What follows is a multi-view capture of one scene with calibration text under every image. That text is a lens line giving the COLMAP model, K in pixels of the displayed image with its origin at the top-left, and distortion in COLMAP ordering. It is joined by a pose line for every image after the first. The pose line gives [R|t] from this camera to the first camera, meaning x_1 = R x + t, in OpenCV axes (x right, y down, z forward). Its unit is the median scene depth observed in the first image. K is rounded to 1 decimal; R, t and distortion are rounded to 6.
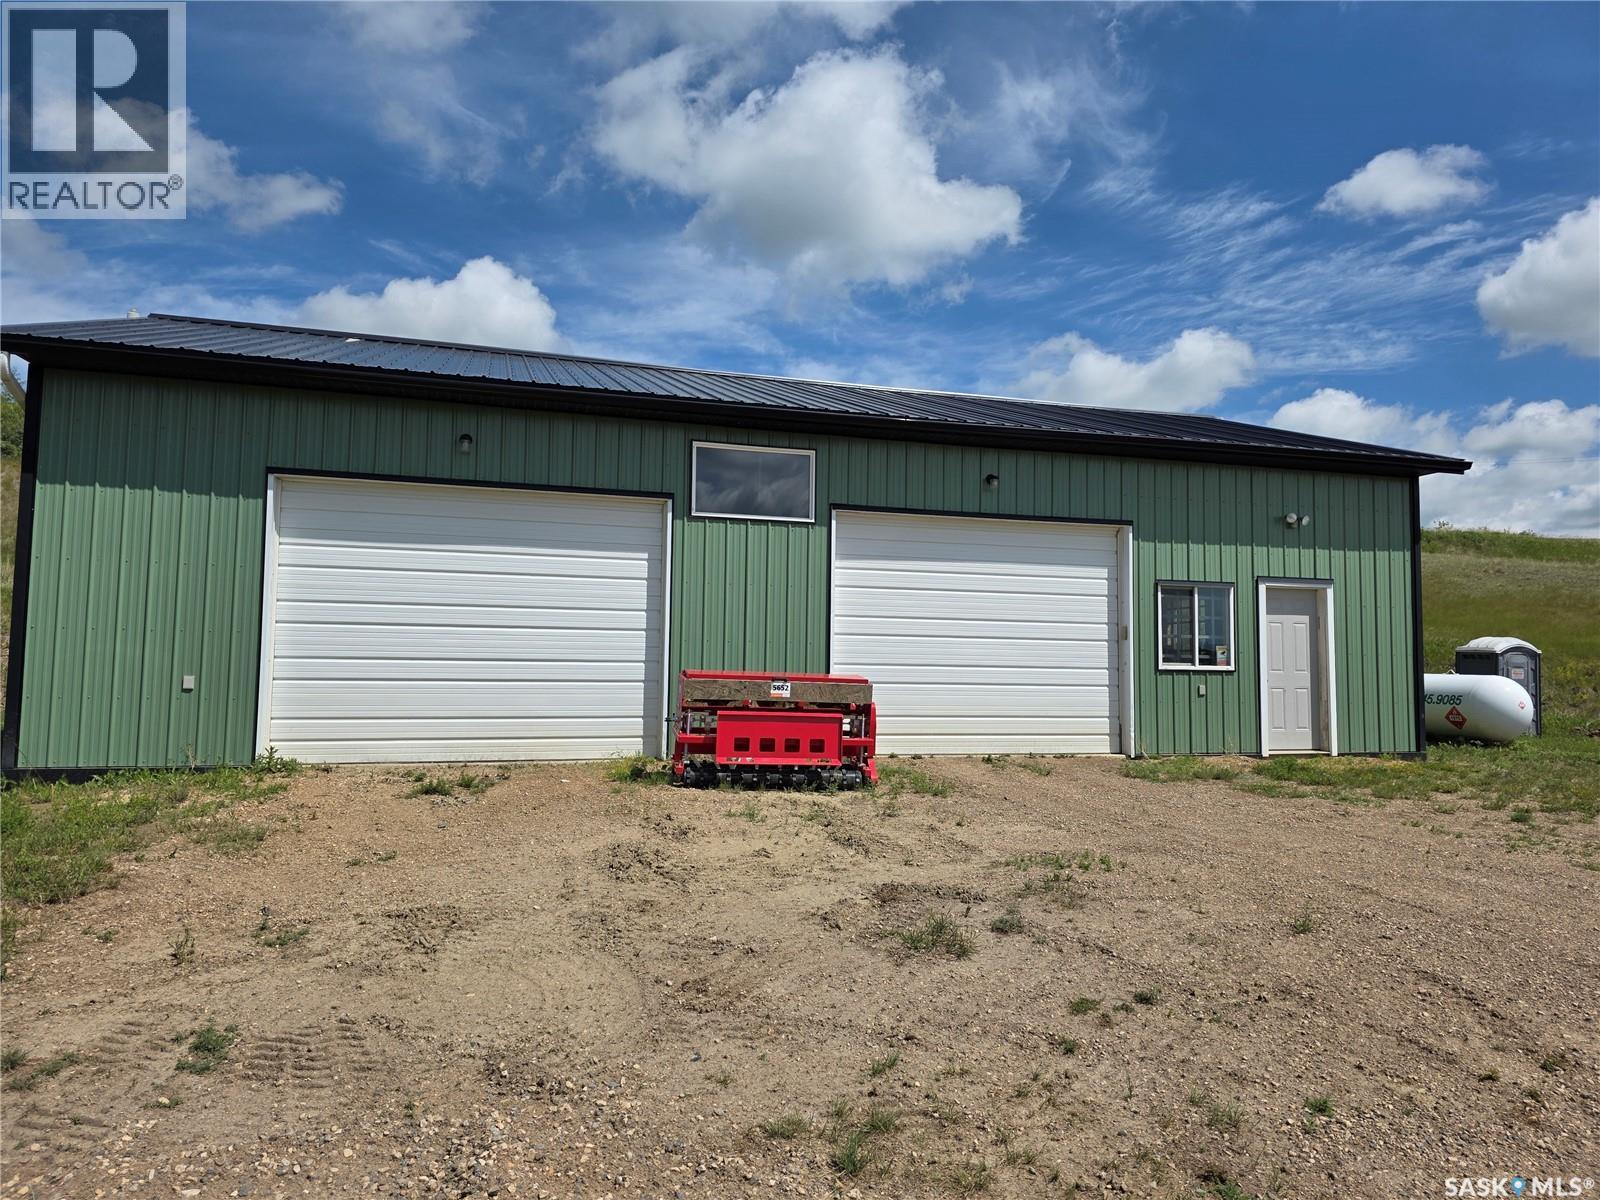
lens RADIAL K [[1086.6, 0, 837.5], [0, 1086.6, 610.7], [0, 0, 1]] dist [0.058912, -0.043194]
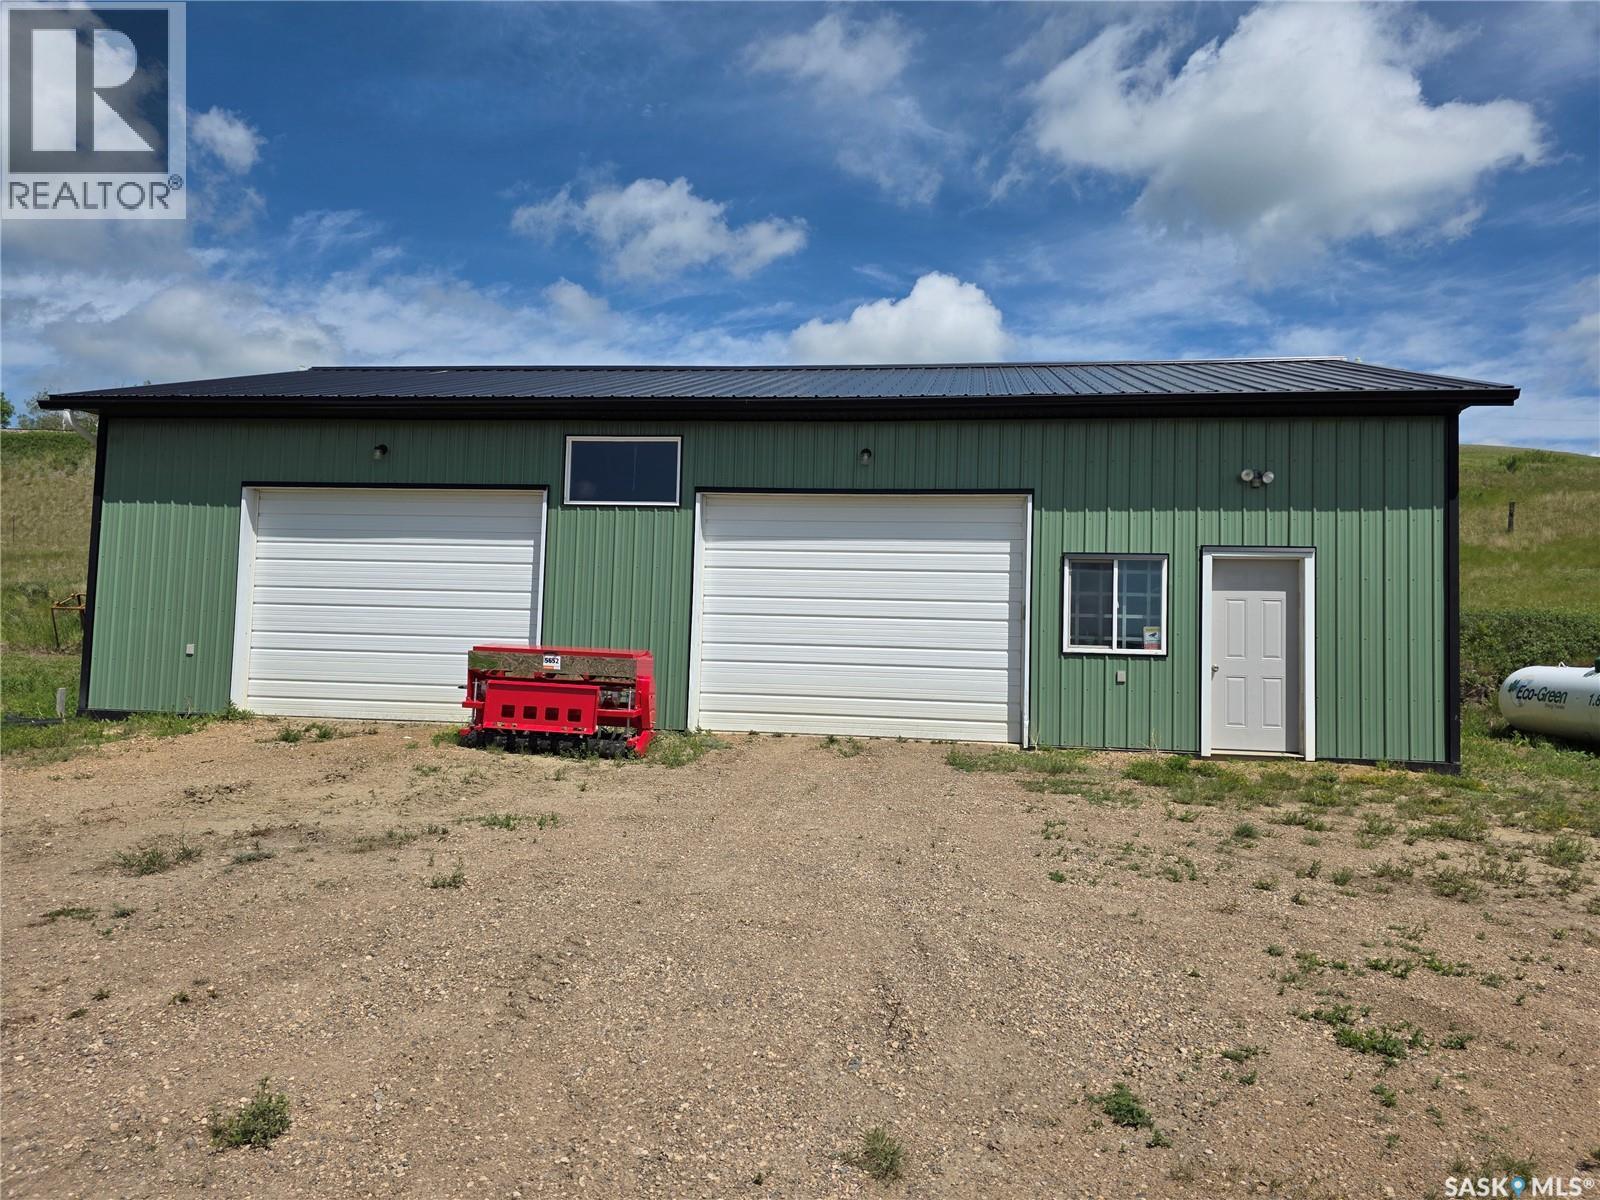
lens RADIAL K [[1086.6, 0, 818.8], [0, 1086.6, 597.5], [0, 0, 1]] dist [0.058912, -0.043194]
pose [[0.904939, -0.009469, -0.425435, 0.468152], [0.006844, 0.999947, -0.007697, 0.013345], [0.425485, 0.004054, 0.904956, 0.095142]]
